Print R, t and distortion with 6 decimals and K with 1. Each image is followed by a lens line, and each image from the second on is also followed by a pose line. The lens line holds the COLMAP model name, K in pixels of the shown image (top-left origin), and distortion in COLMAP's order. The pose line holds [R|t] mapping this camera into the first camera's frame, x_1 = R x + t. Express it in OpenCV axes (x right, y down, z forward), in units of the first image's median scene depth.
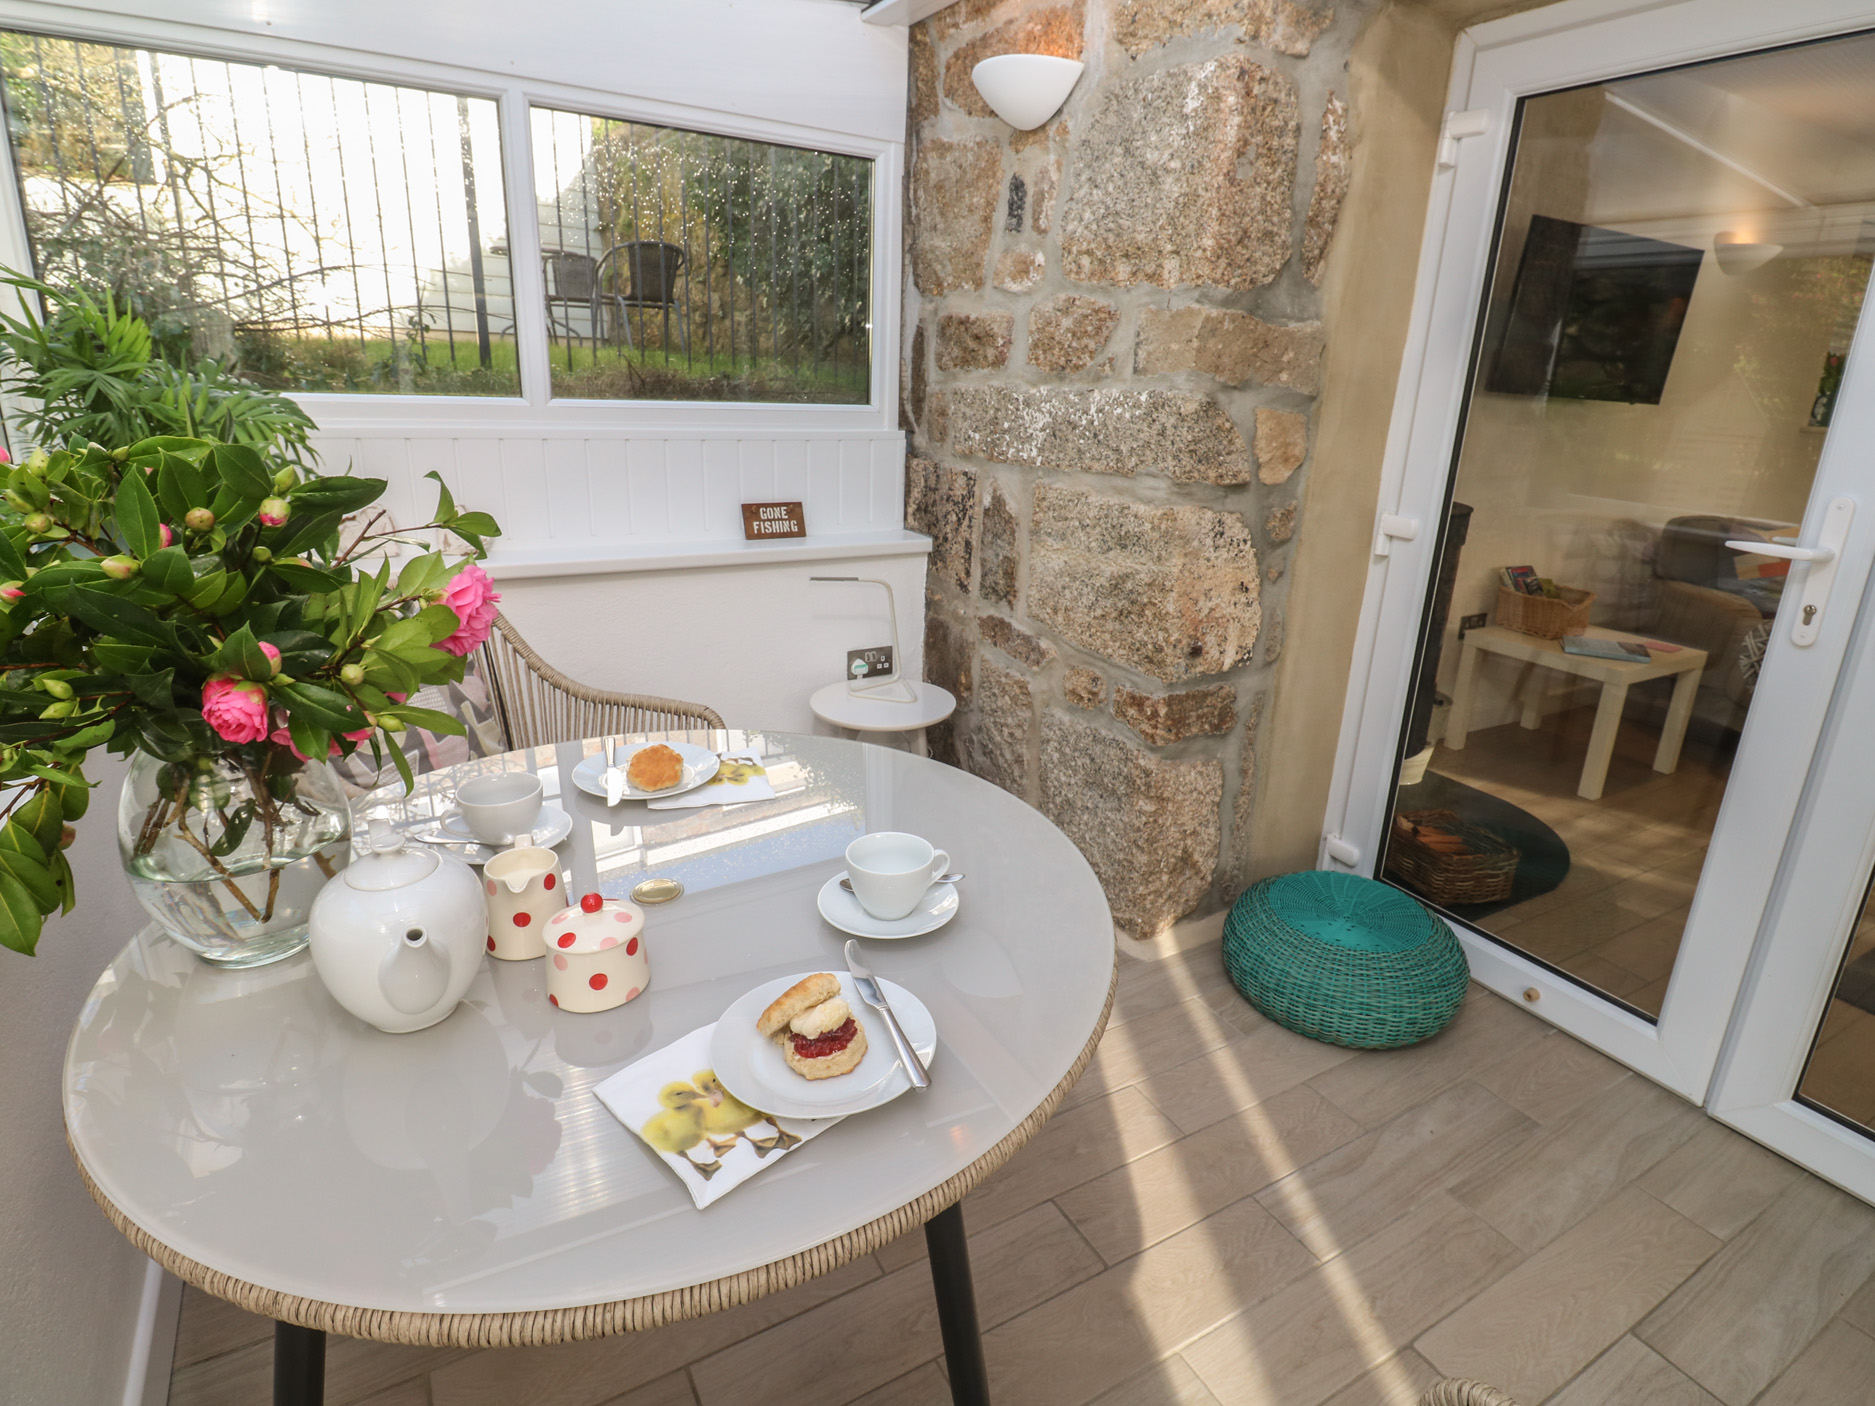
lens RADIAL K [[984.0, 0, 959.2], [0, 984.0, 682.1], [0, 0, 1]] dist [0.004833, -0.013165]
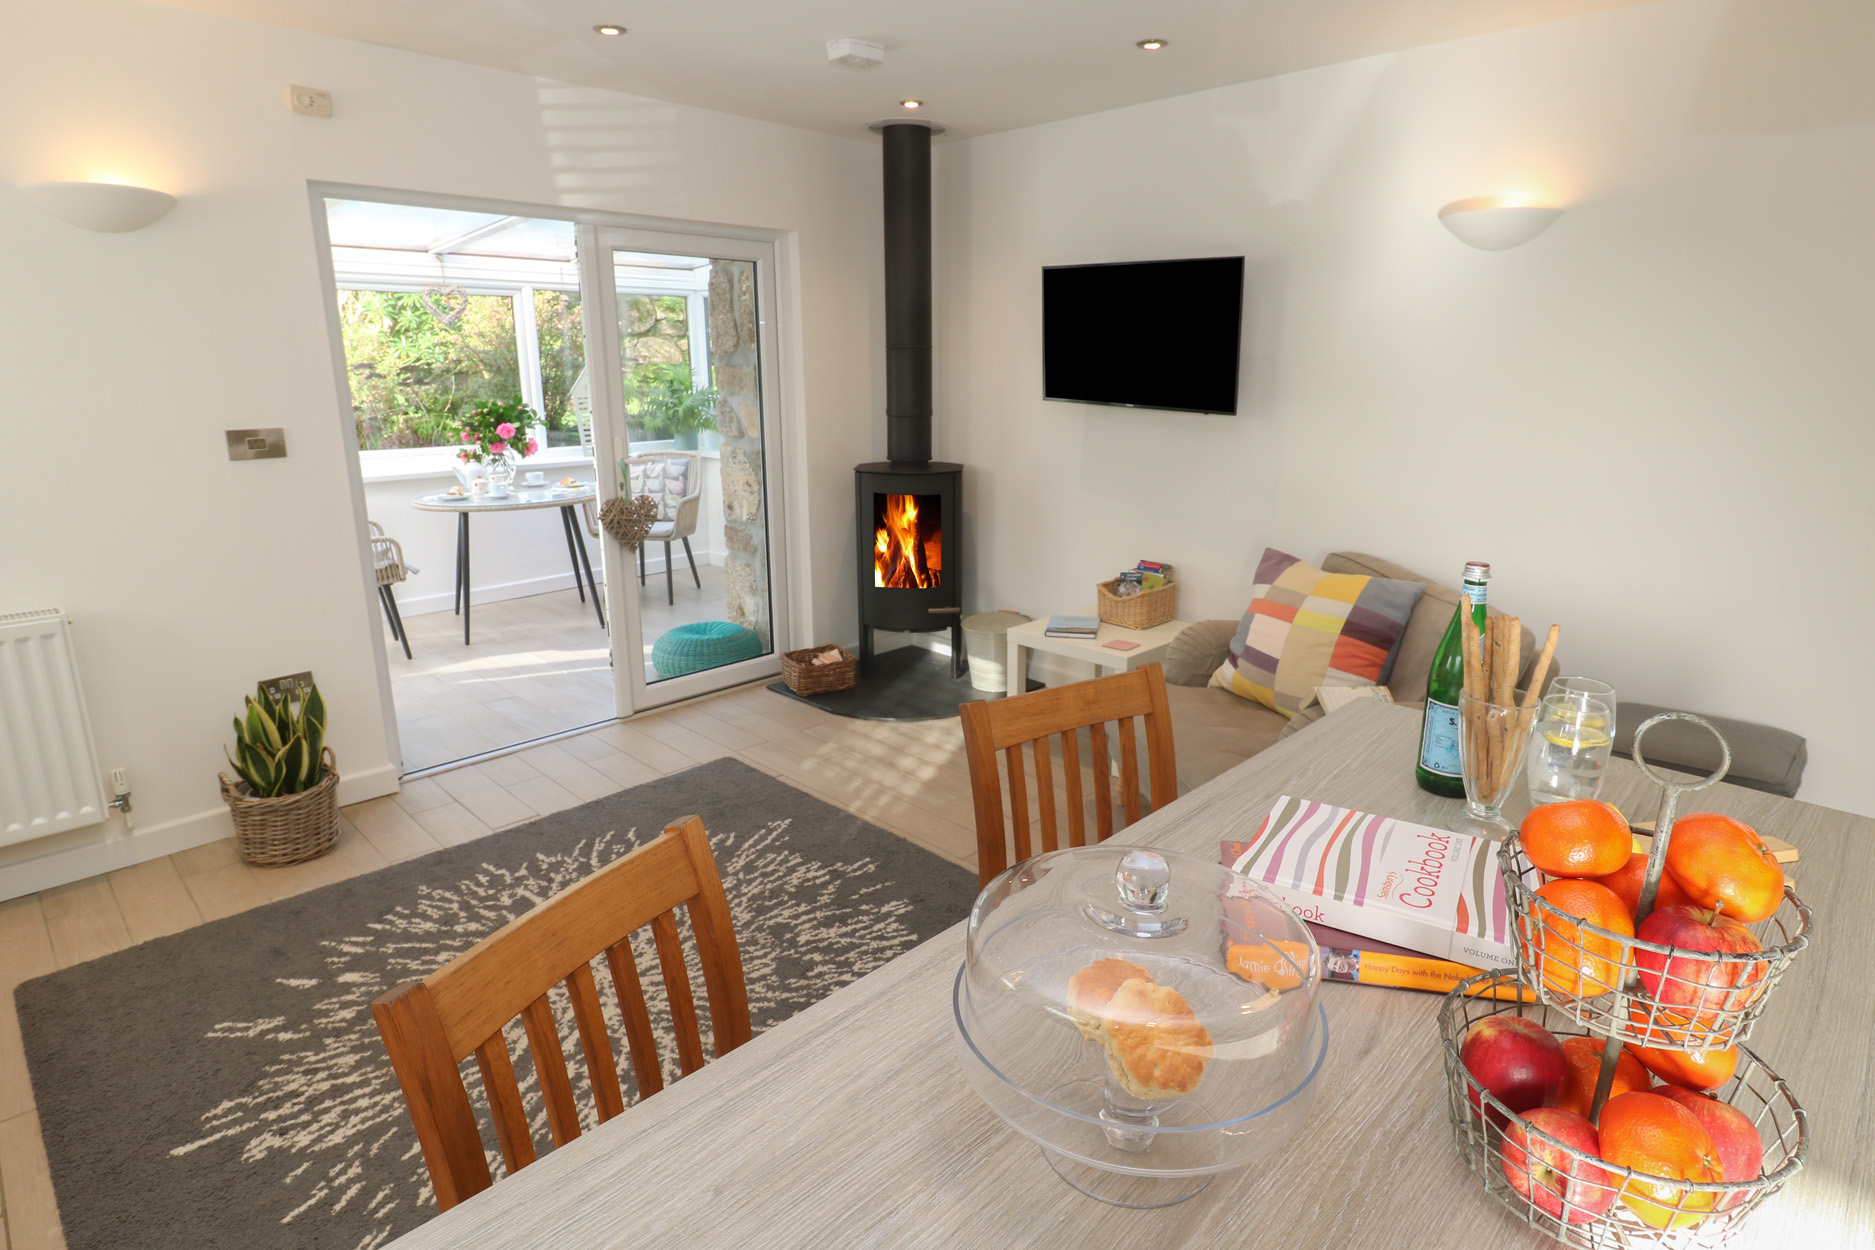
lens RADIAL K [[1009.4, 0, 967.3], [0, 1009.4, 605.6], [0, 0, 1]] dist [0.003116, -0.008033]
pose [[0.265498, 0.195047, -0.944176, 2.617135], [-0.282215, 0.952148, 0.117337, -0.242552], [0.921882, 0.235308, 0.307838, 0.836862]]
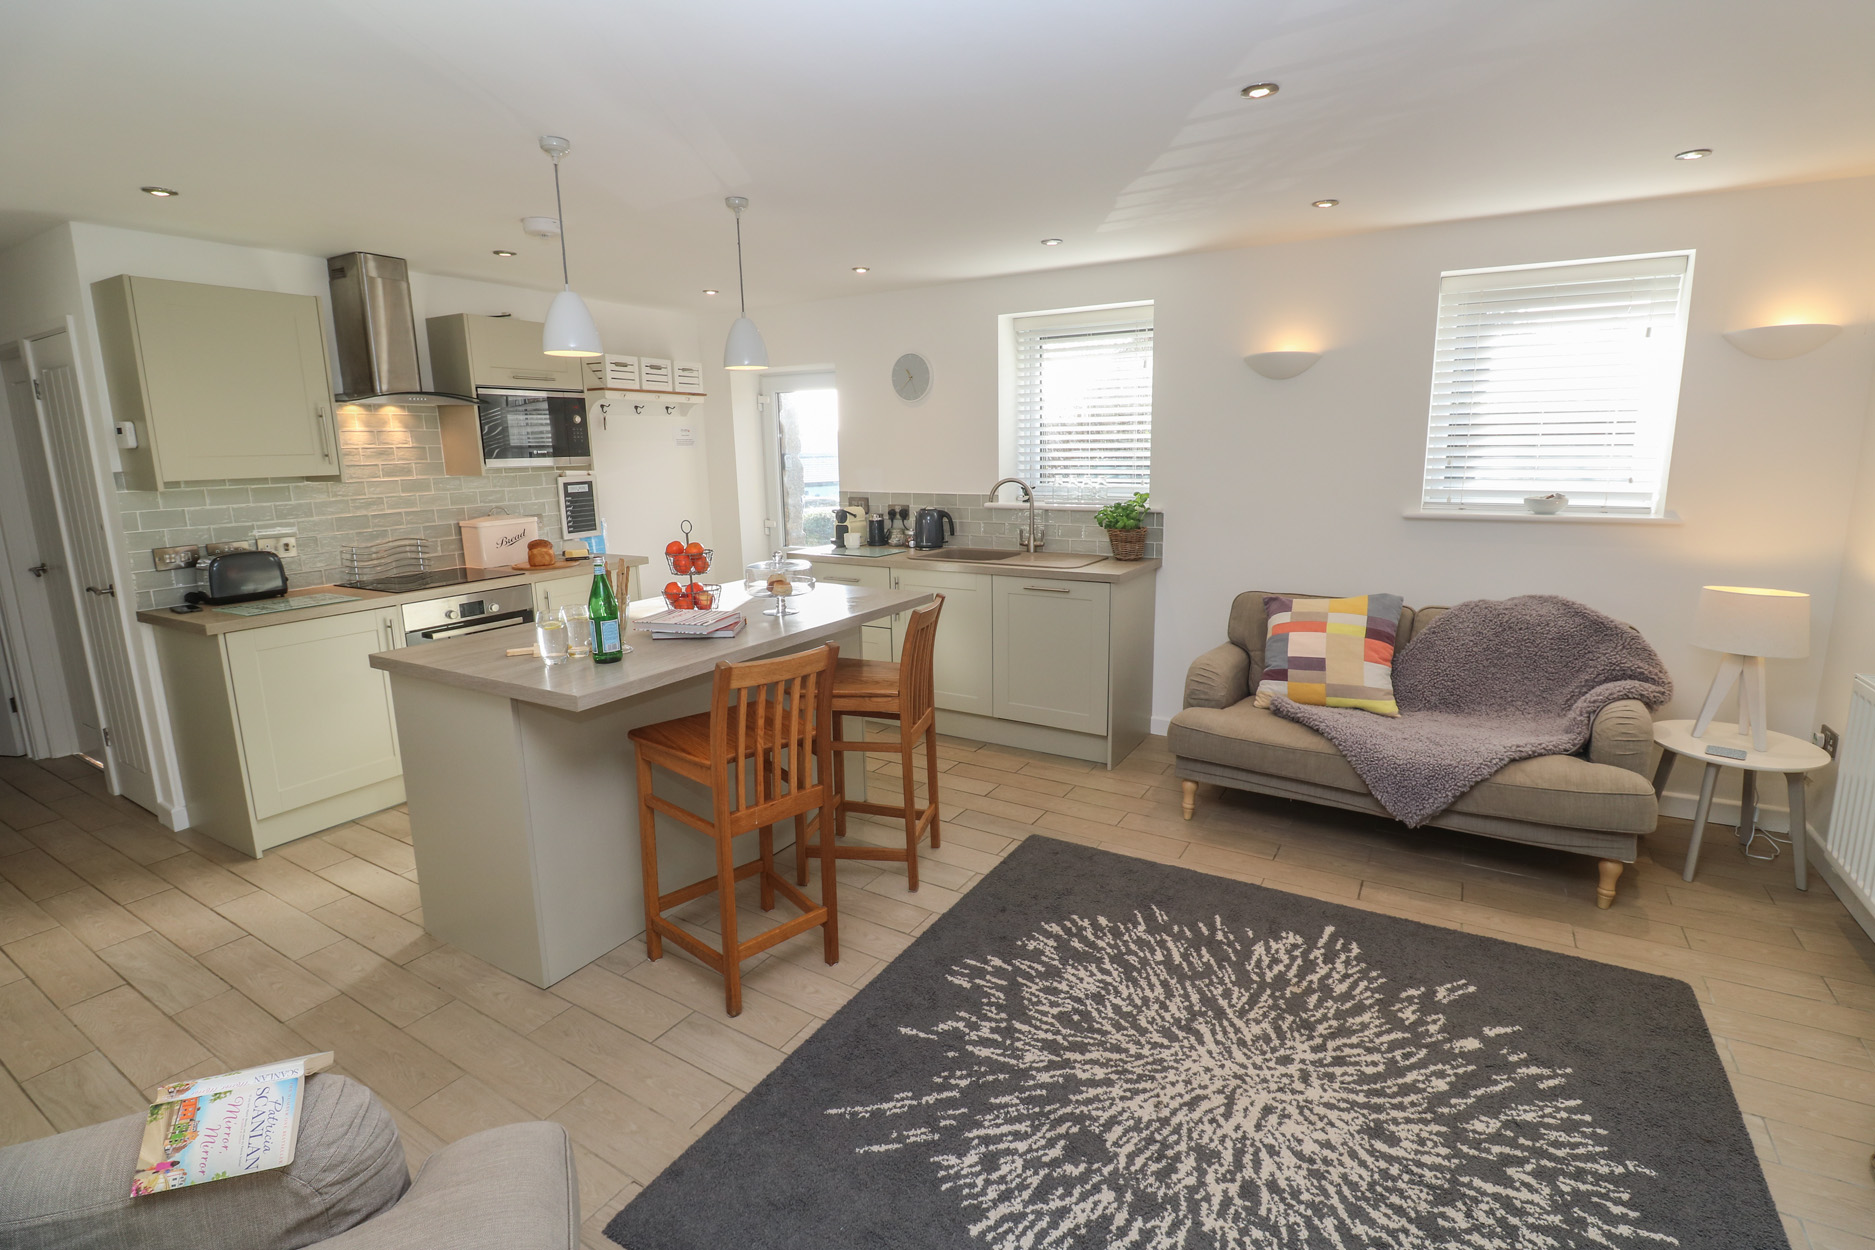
lens RADIAL K [[865.4, 0, 959.5], [0, 865.4, 607.7], [0, 0, 1]] dist [0.011454, -0.020545]
pose [[-0.489781, -0.197484, 0.849185, 1.005530], [0.256884, 0.898081, 0.357018, -0.491963], [-0.833142, 0.393002, -0.389133, 1.332297]]
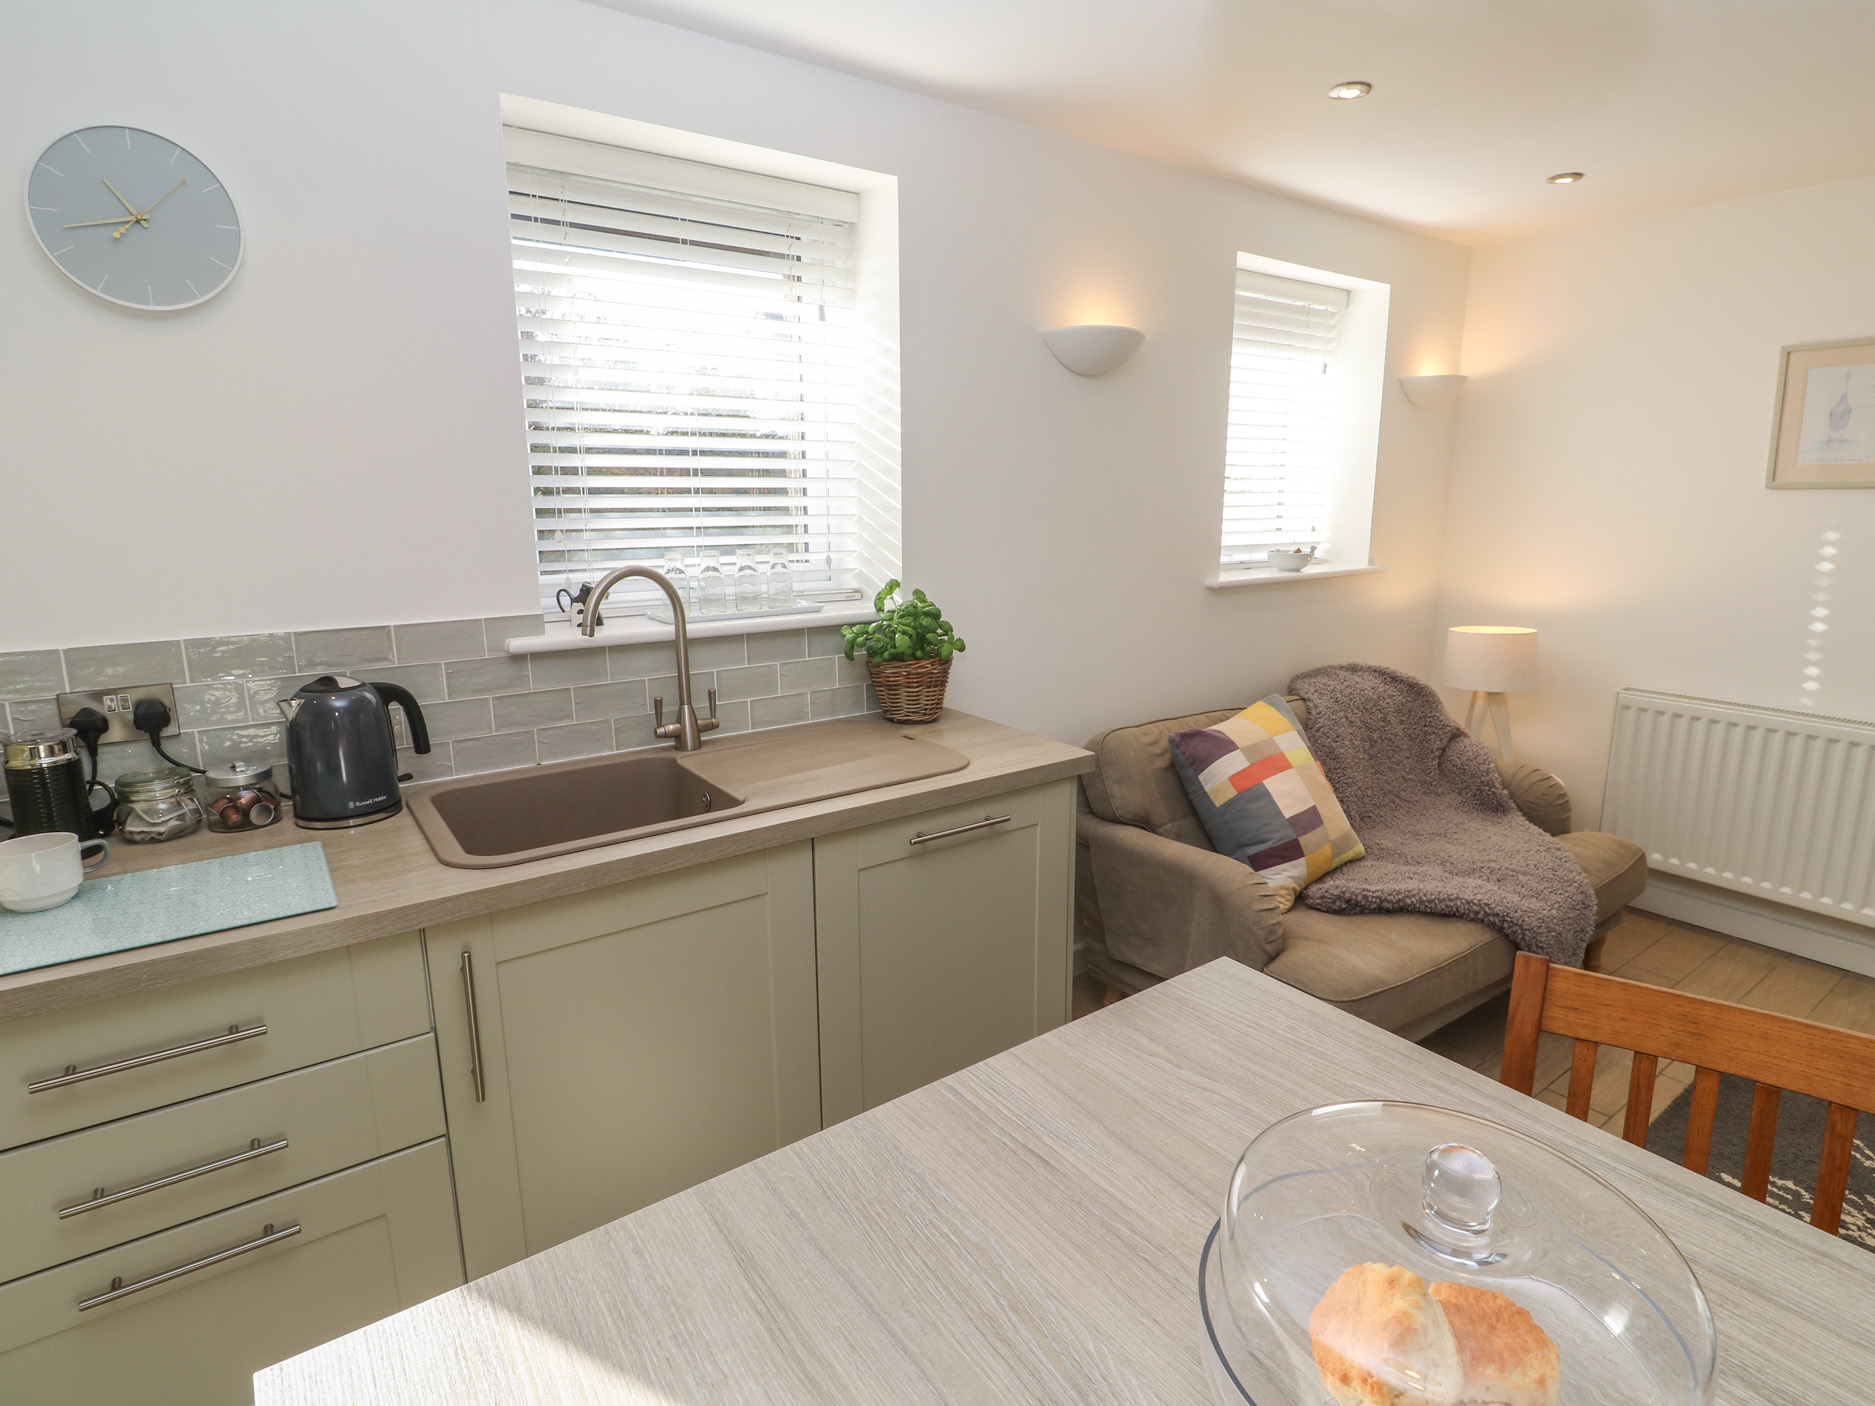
lens RADIAL K [[984.0, 0, 959.2], [0, 984.0, 682.1], [0, 0, 1]] dist [0.004833, -0.013165]
pose [[-0.993504, -0.021422, -0.111763, 2.590217], [-0.072268, 0.877428, 0.474233, -0.340564], [0.087905, 0.479229, -0.873277, 1.131907]]
